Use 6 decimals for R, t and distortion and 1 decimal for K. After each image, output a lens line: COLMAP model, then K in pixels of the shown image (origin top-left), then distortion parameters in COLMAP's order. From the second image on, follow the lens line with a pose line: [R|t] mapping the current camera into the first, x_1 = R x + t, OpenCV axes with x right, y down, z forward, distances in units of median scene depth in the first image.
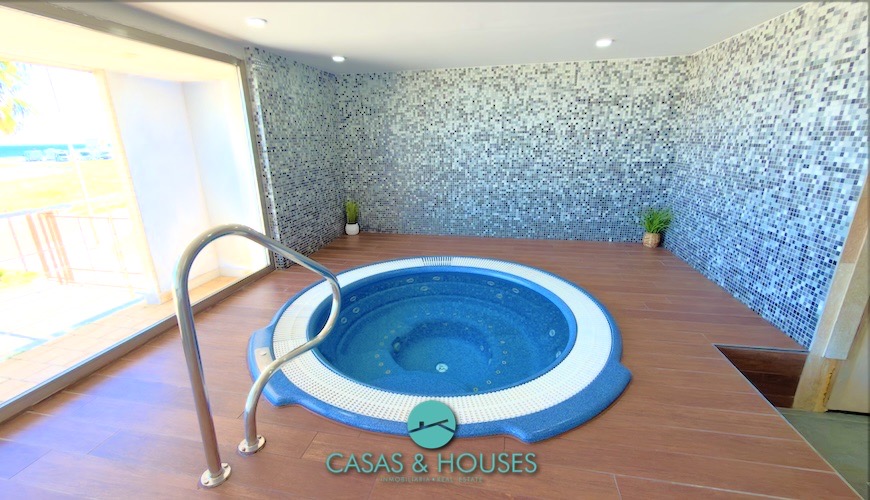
lens RADIAL K [[367.9, 0, 436.4], [0, 367.9, 246.6], [0, 0, 1]] dist [0.002298, 0.000286]
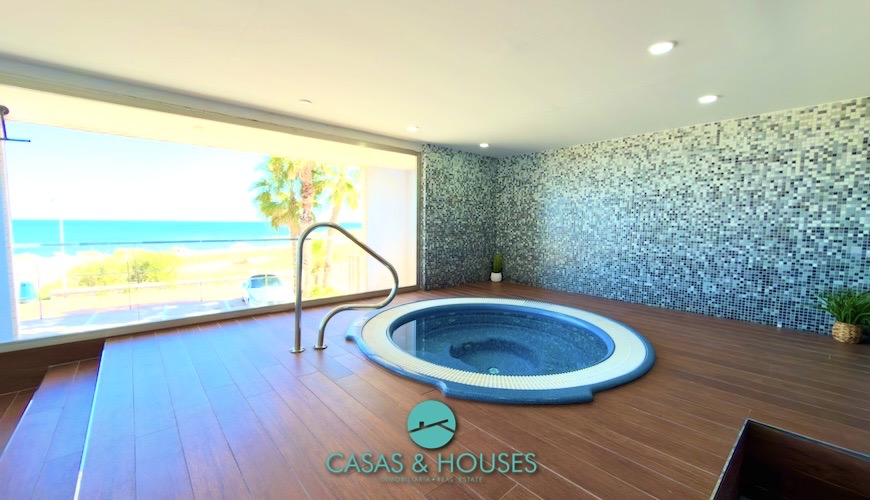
lens RADIAL K [[348.6, 0, 432.6], [0, 348.6, 250.1], [0, 0, 1]] dist [-0.001838, 0.000687]
pose [[0.791475, 0.071973, -0.606949, 0.355356], [-0.196907, 0.970123, -0.141733, 0.083654], [0.578614, 0.231691, 0.782001, -0.041894]]
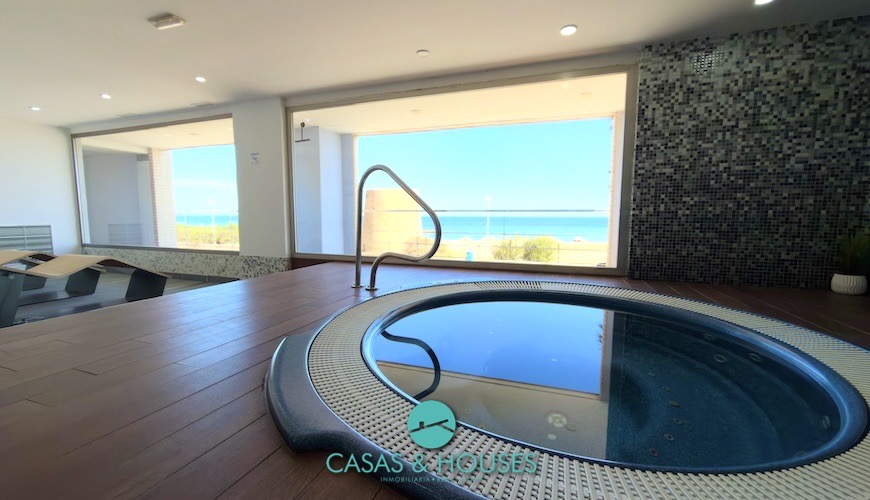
lens RADIAL K [[348.6, 0, 437.8], [0, 348.6, 250.0], [0, 0, 1]] dist [-0.001838, 0.000687]
pose [[-0.148588, 0.112725, -0.982453, 0.441370], [-0.285606, 0.946253, 0.151768, -0.000409], [0.946758, 0.303146, -0.108407, 0.561488]]
